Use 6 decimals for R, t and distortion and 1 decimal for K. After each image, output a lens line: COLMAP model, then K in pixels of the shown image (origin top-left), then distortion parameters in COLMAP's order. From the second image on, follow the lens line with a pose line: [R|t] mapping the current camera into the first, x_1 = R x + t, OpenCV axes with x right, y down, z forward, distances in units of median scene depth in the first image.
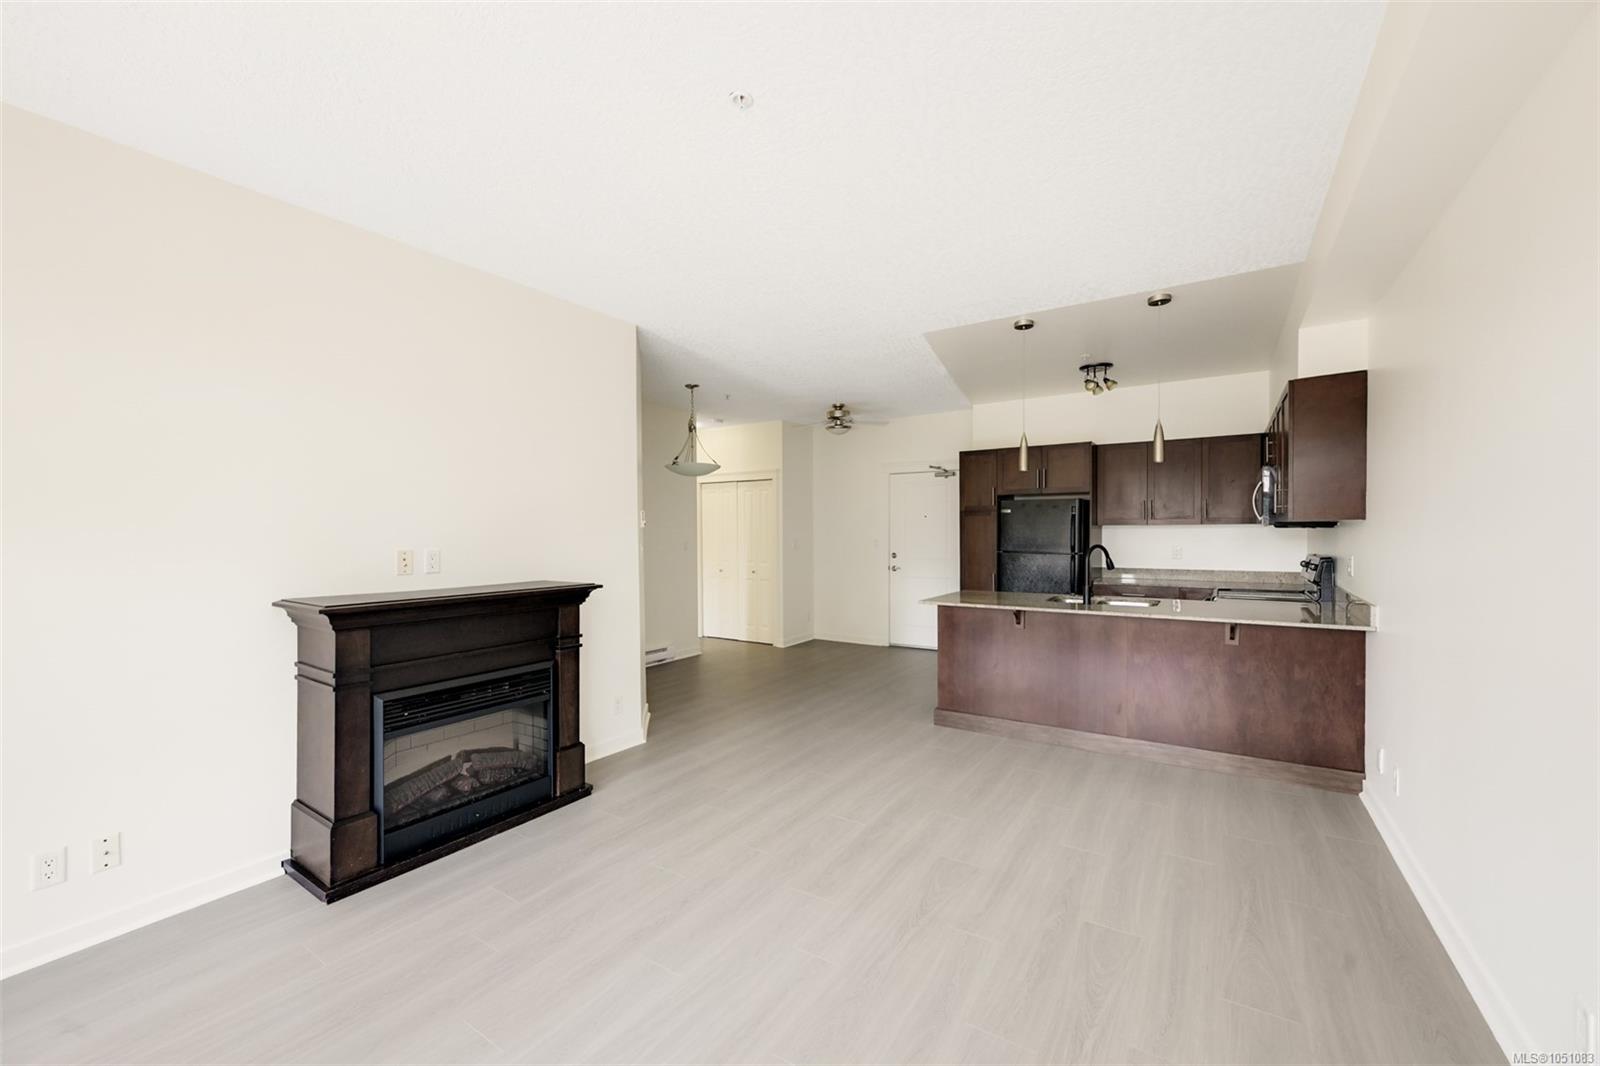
lens RADIAL K [[618.4, 0, 808.6], [0, 618.4, 541.2], [0, 0, 1]] dist [-0.002159, -0.000449]
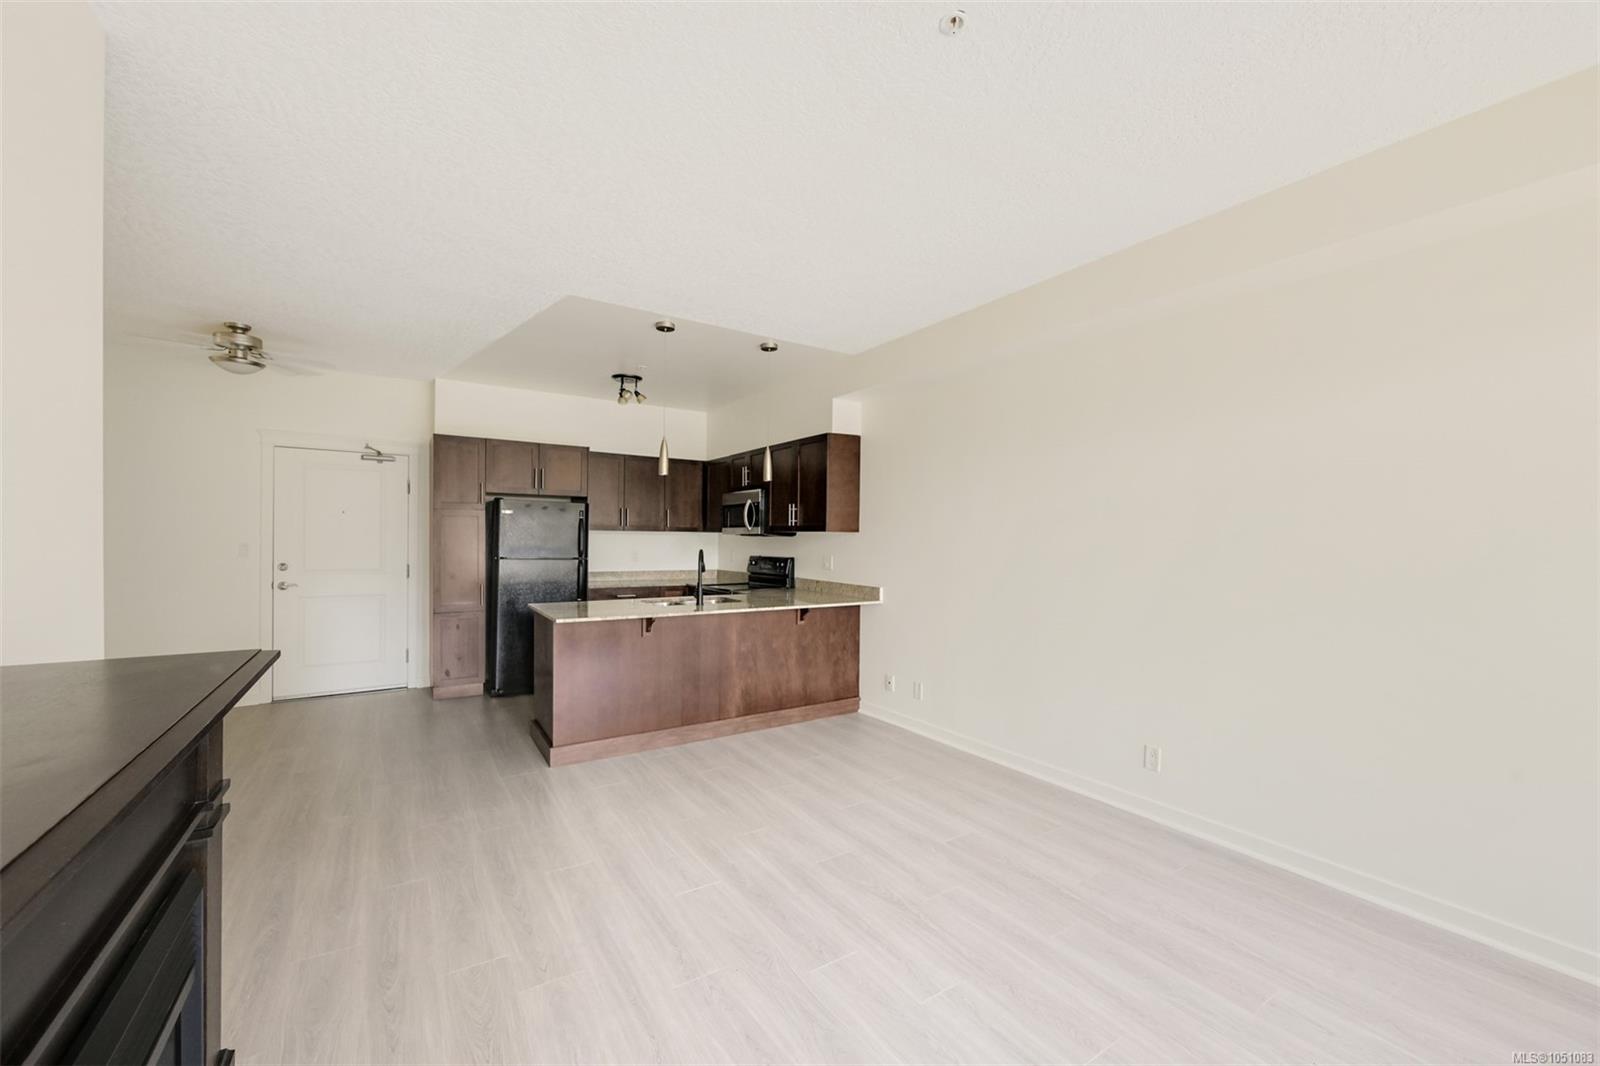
lens RADIAL K [[618.4, 0, 793.1], [0, 618.4, 548.1], [0, 0, 1]] dist [-0.002159, -0.000449]
pose [[0.425767, -0.005252, 0.904817, -0.457296], [-0.001016, 0.999980, 0.006283, -0.004311], [-0.904832, -0.003595, 0.425753, 0.396150]]
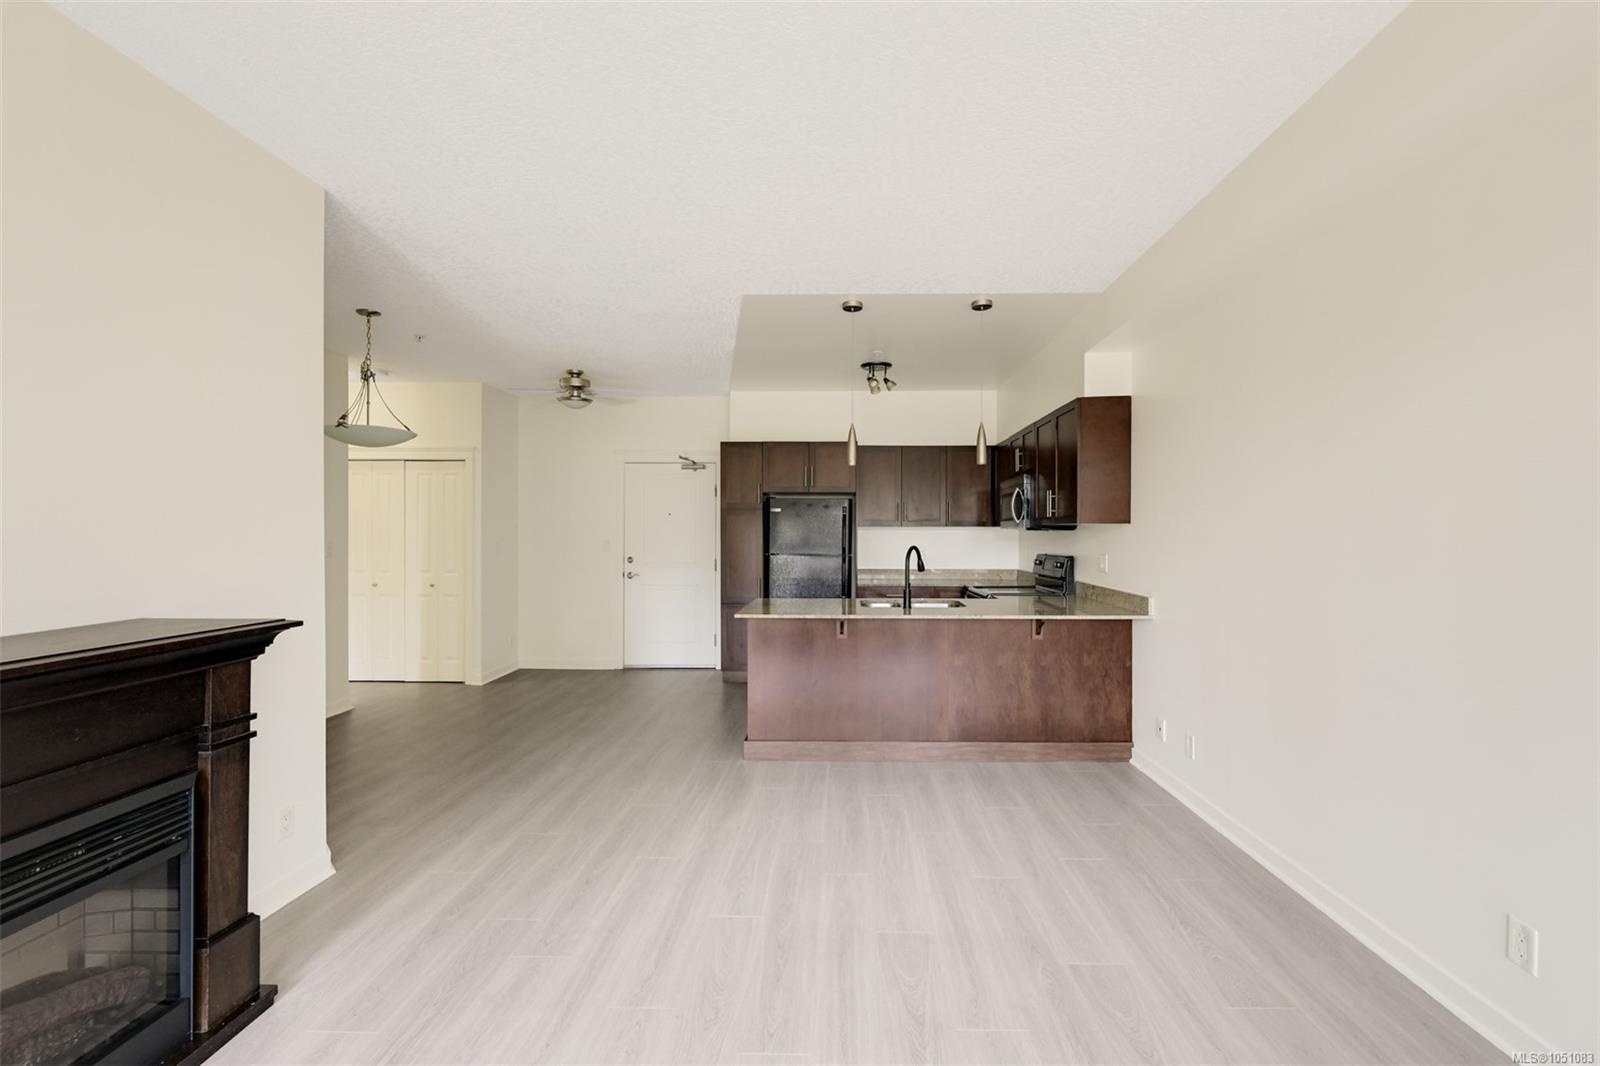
lens RADIAL K [[654.5, 0, 820.4], [0, 654.5, 533.9], [0, 0, 1]] dist [-0.006738, 0.001054]
pose [[0.854537, 0.005930, 0.519357, -0.193949], [0.001296, 0.999907, -0.013550, 0.000398], [-0.519389, 0.012251, 0.854450, 0.200791]]
